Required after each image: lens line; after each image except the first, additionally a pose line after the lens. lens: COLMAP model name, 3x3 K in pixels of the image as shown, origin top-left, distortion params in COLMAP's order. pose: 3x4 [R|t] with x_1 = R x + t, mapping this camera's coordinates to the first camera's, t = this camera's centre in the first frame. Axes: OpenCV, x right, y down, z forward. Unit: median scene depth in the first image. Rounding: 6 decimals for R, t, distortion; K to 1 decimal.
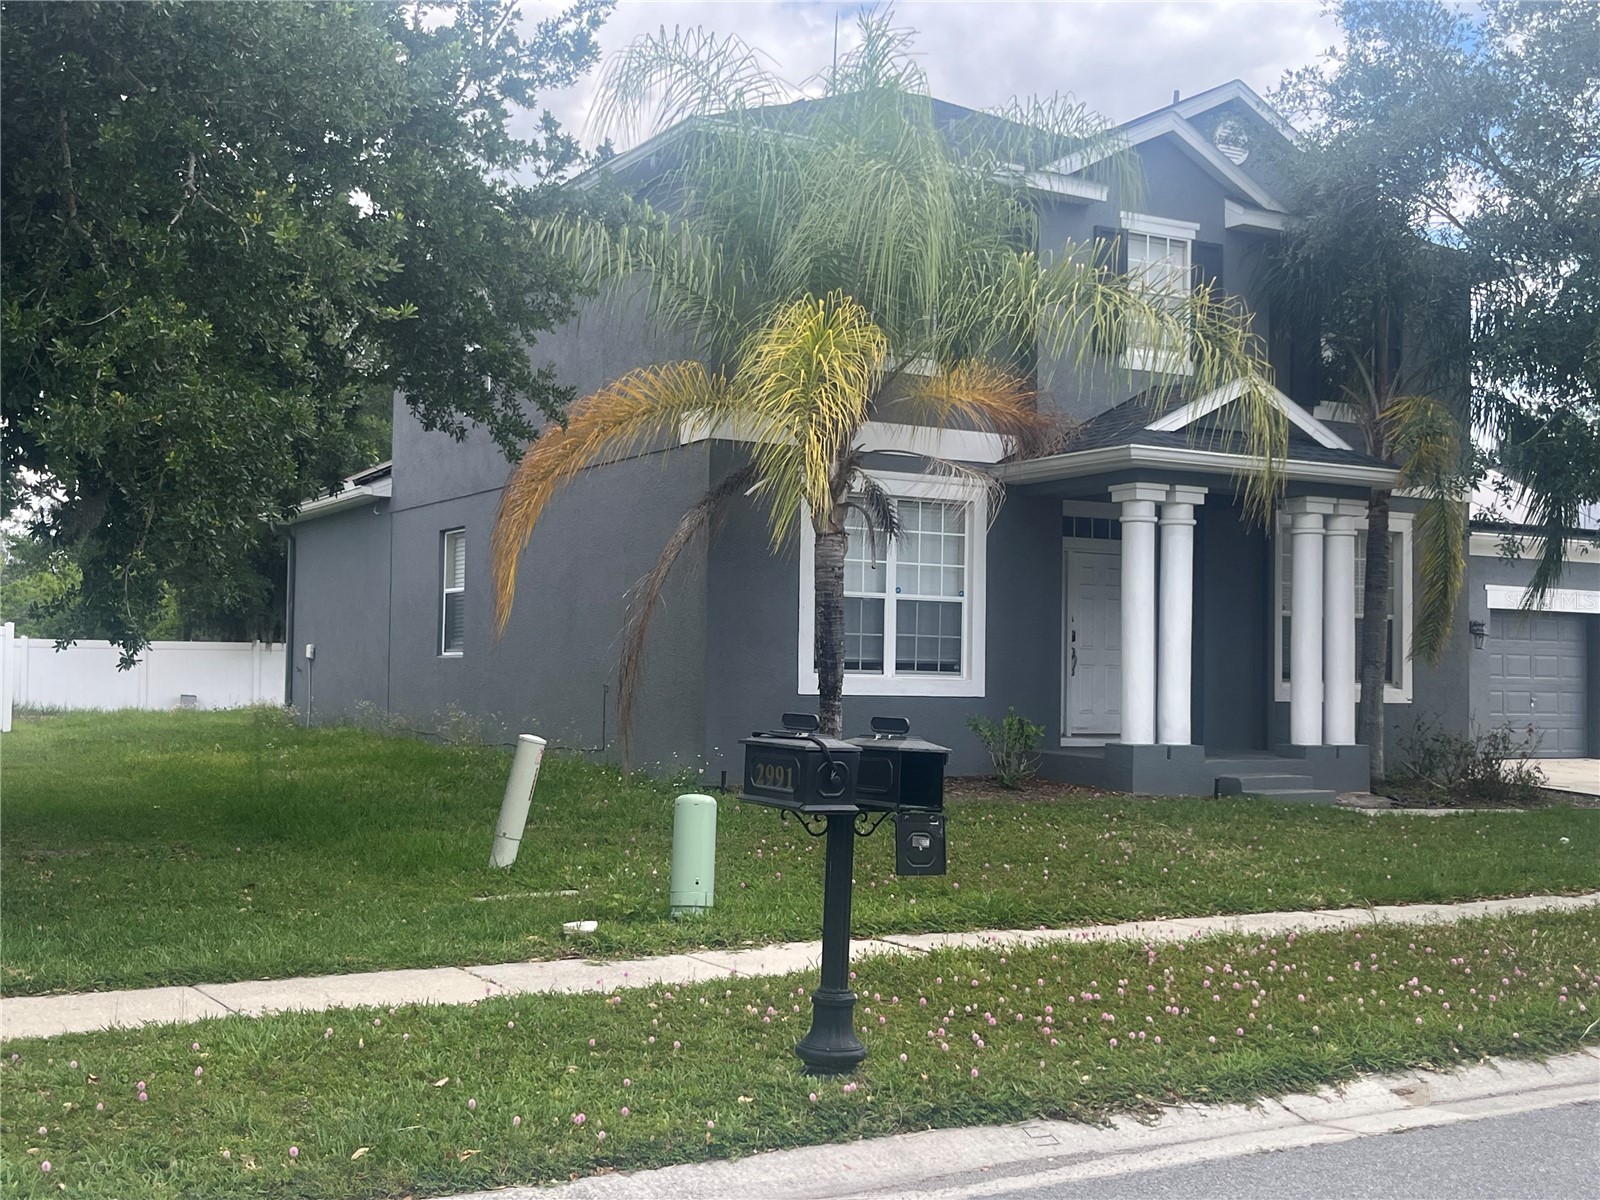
lens RADIAL K [[1858.4, 0, 798.9], [0, 1858.4, 600.3], [0, 0, 1]] dist [0.008218, 0.000000]
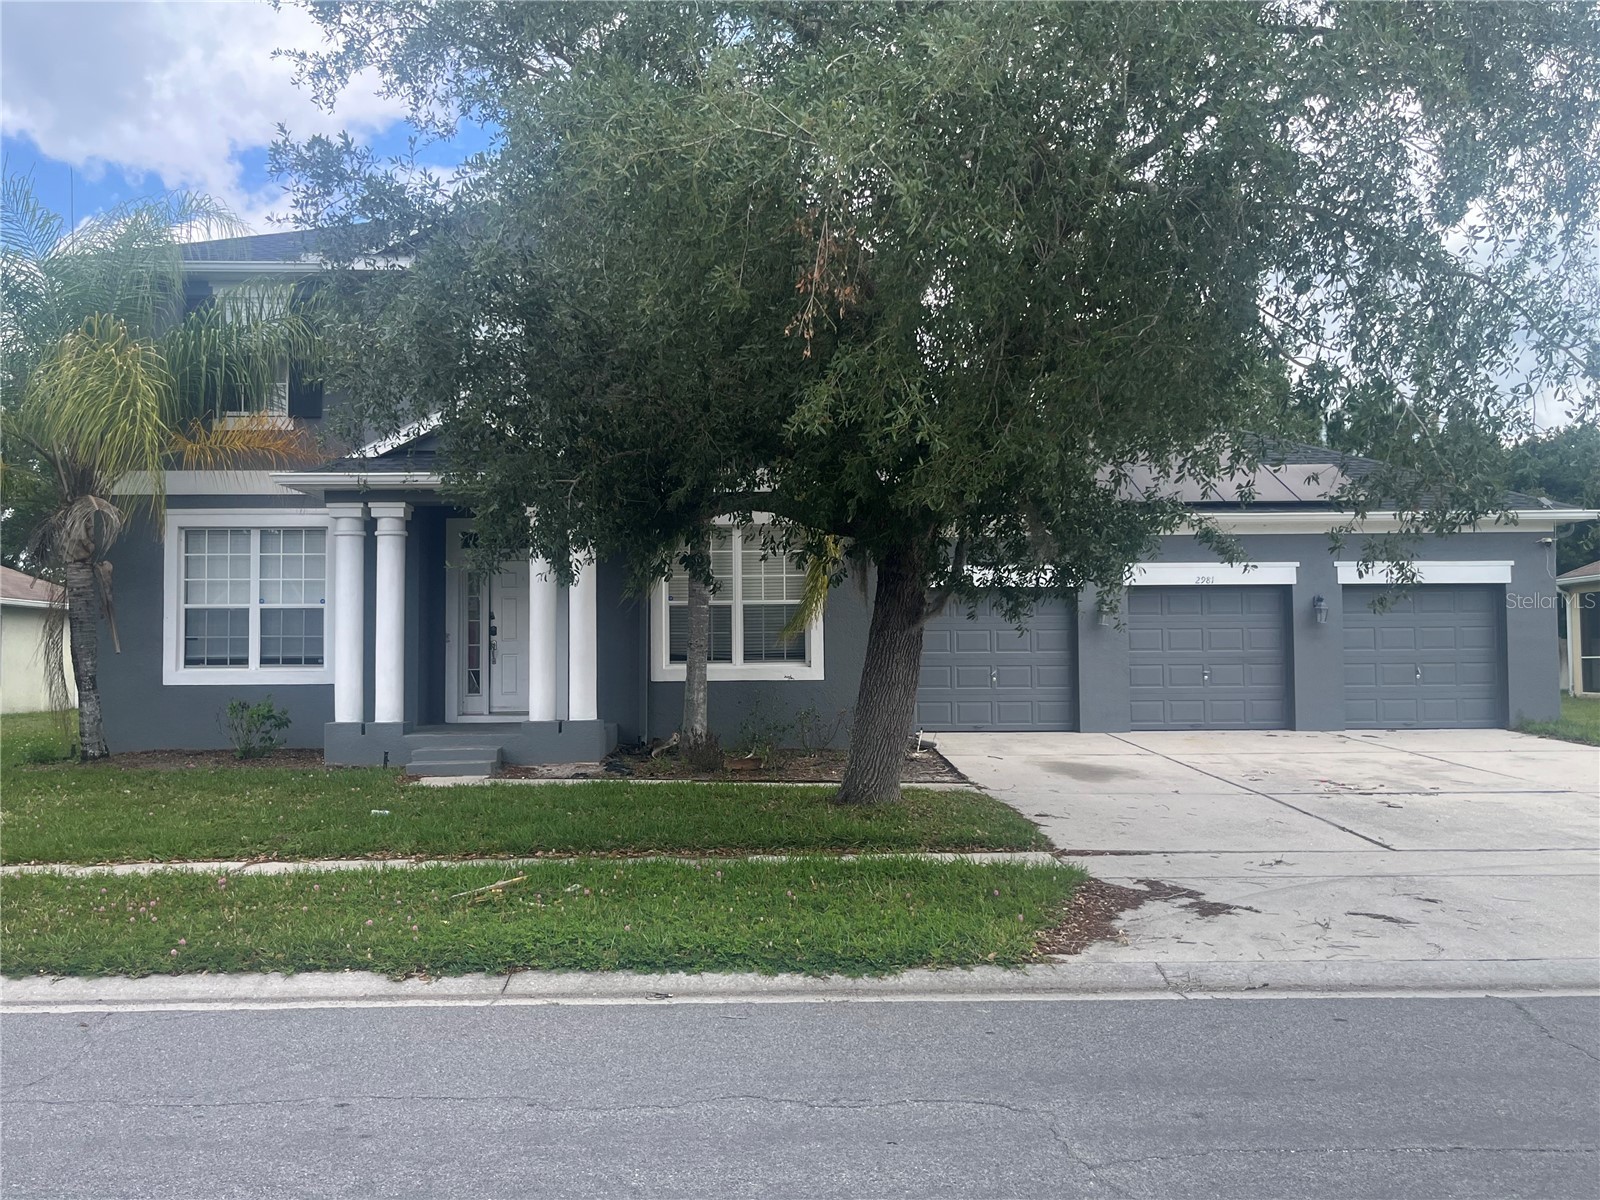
lens RADIAL K [[1375.9, 0, 809.7], [0, 1375.9, 613.3], [0, 0, 1]] dist [0.044468, -0.047615]
pose [[0.899265, -0.042066, -0.435377, 0.783373], [0.042351, 0.999062, -0.009056, 0.026577], [0.435349, -0.010295, 0.900203, 0.308302]]
